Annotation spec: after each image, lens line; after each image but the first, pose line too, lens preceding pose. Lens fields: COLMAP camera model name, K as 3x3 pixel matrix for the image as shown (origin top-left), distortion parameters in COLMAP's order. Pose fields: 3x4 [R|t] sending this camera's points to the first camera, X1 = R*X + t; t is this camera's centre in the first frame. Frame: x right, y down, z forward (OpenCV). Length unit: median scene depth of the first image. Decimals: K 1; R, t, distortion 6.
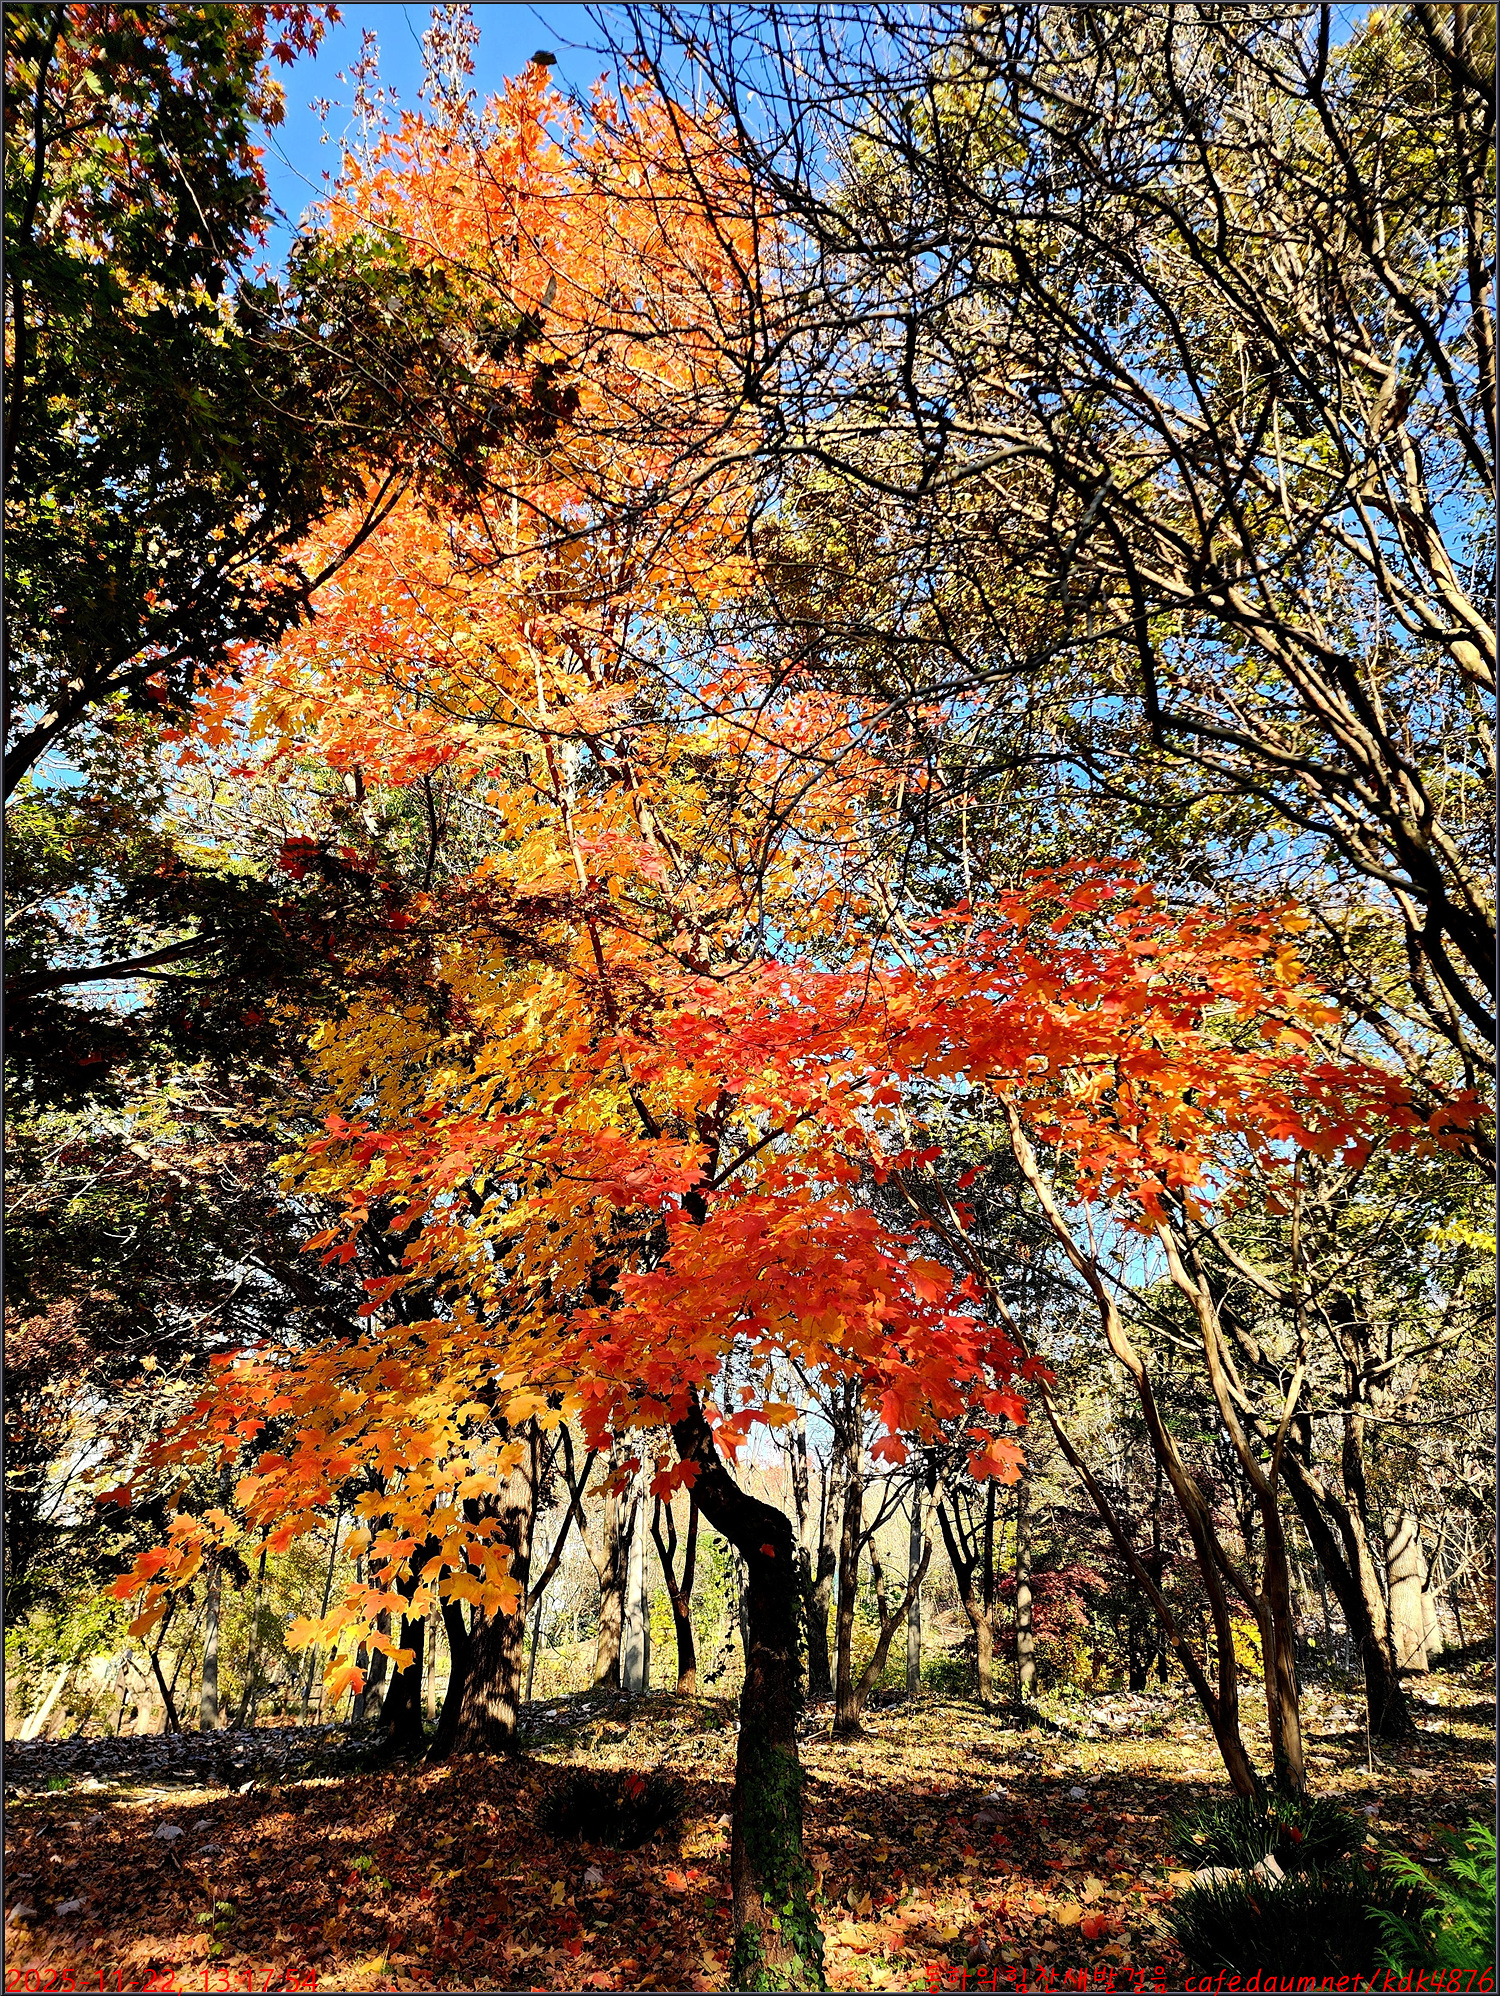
lens RADIAL K [[1323.2, 0, 750.0], [0, 1323.2, 998.0], [0, 0, 1]] dist [0.081490, -0.065288]
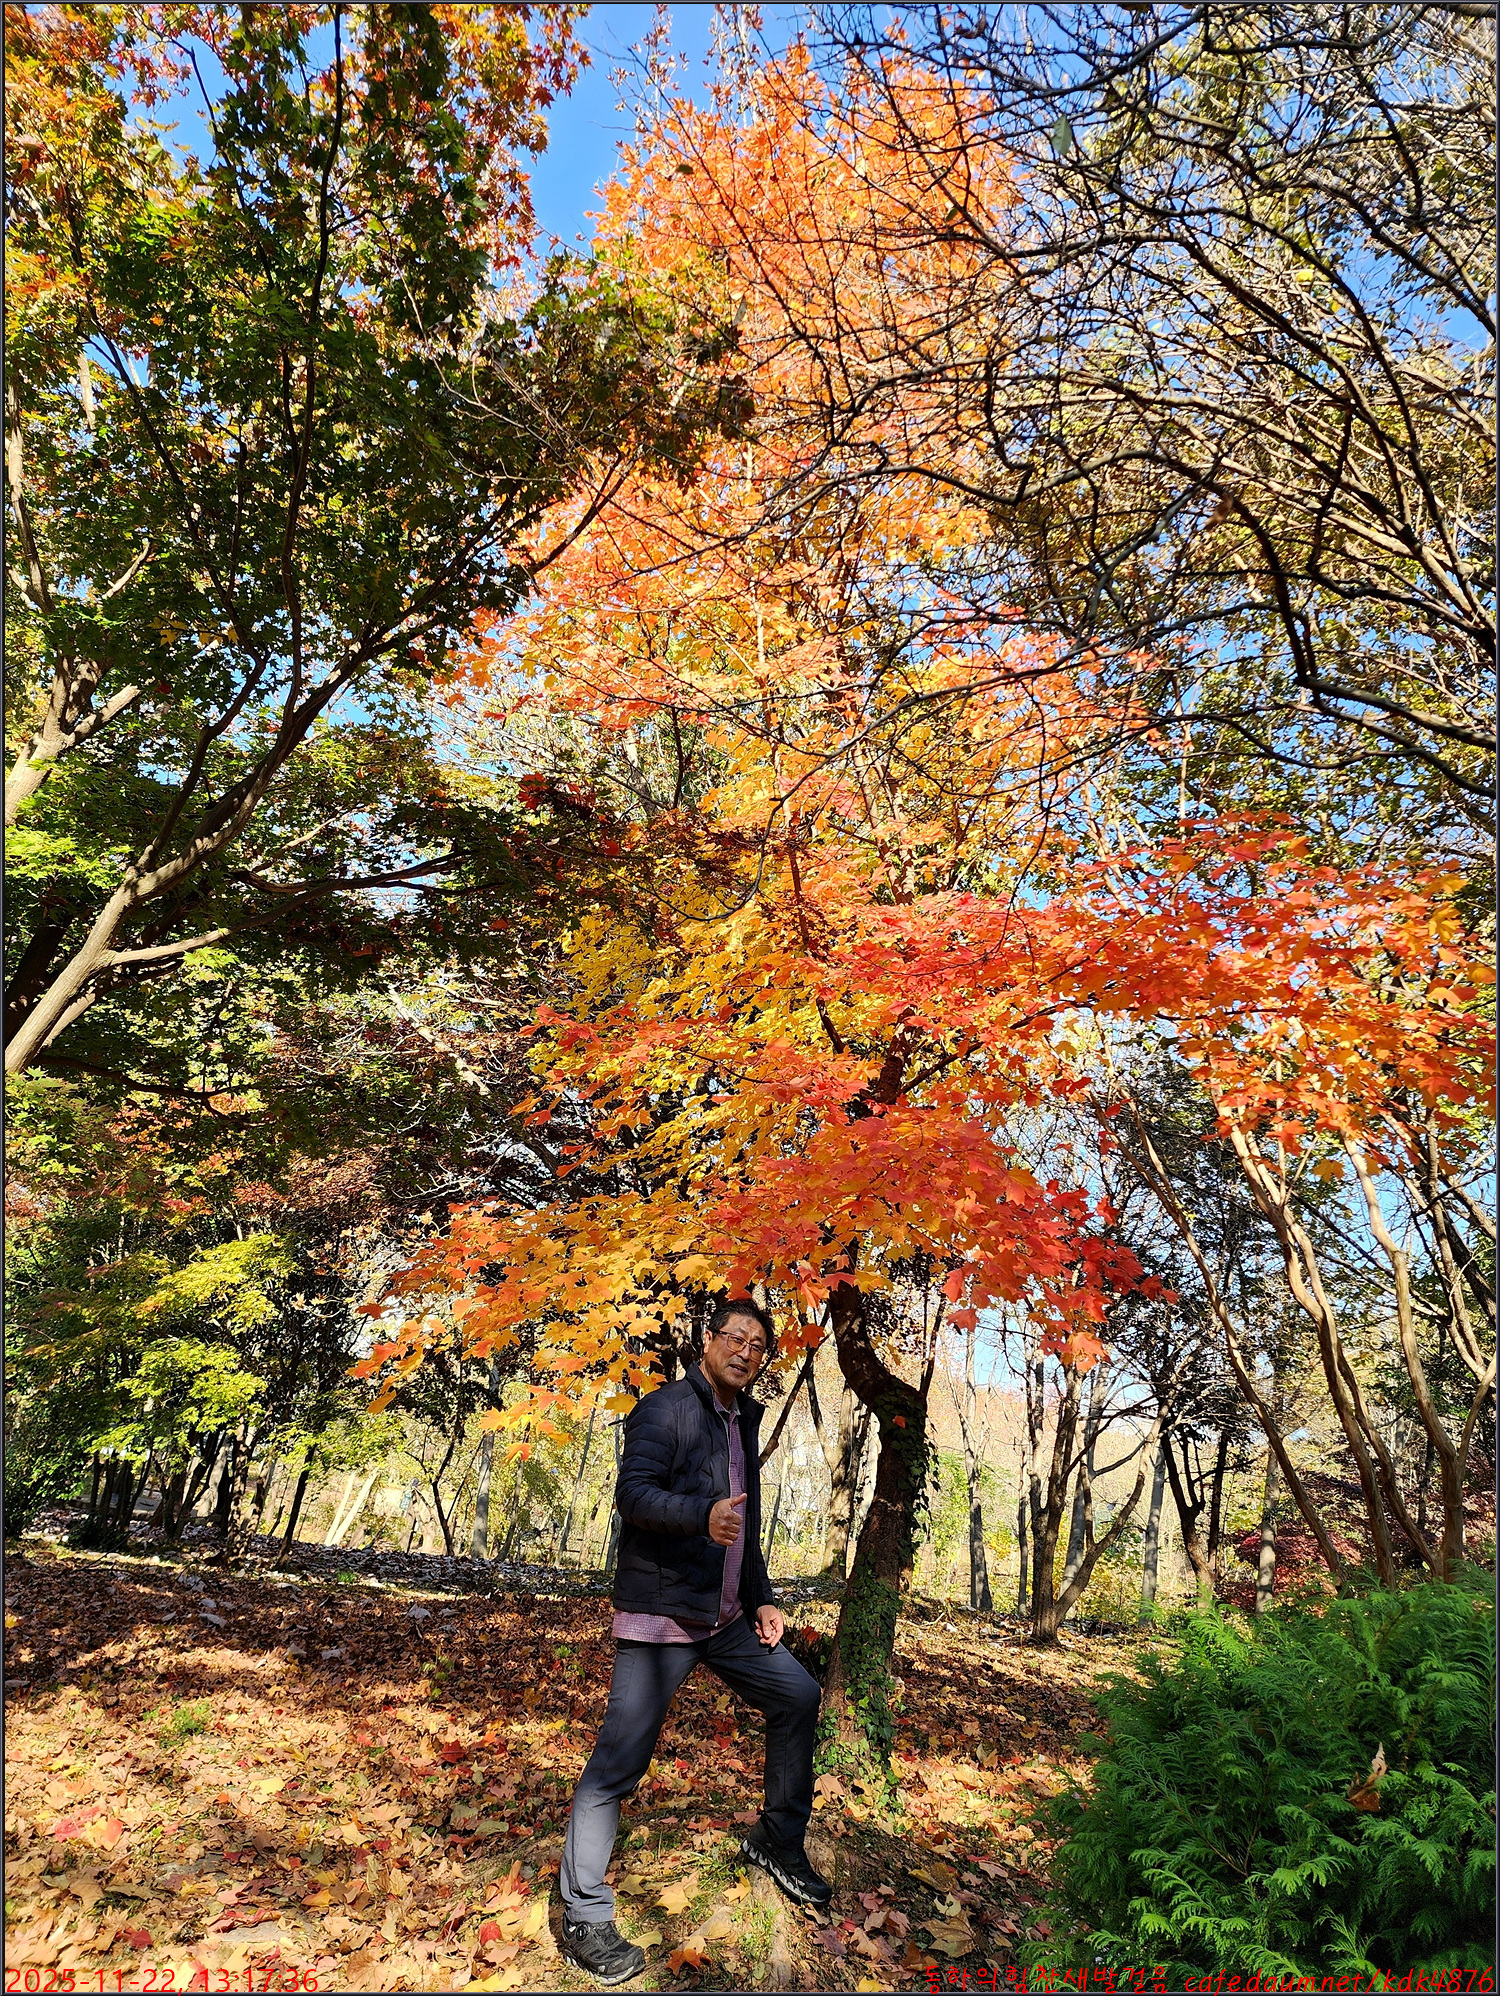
lens RADIAL K [[1296.2, 0, 752.8], [0, 1296.2, 973.2], [0, 0, 1]] dist [0.079084, -0.064618]
pose [[0.979645, 0.060226, -0.191491, 0.078141], [-0.052479, 0.997595, 0.045278, -0.006877], [0.193758, -0.034307, 0.980449, -0.085871]]
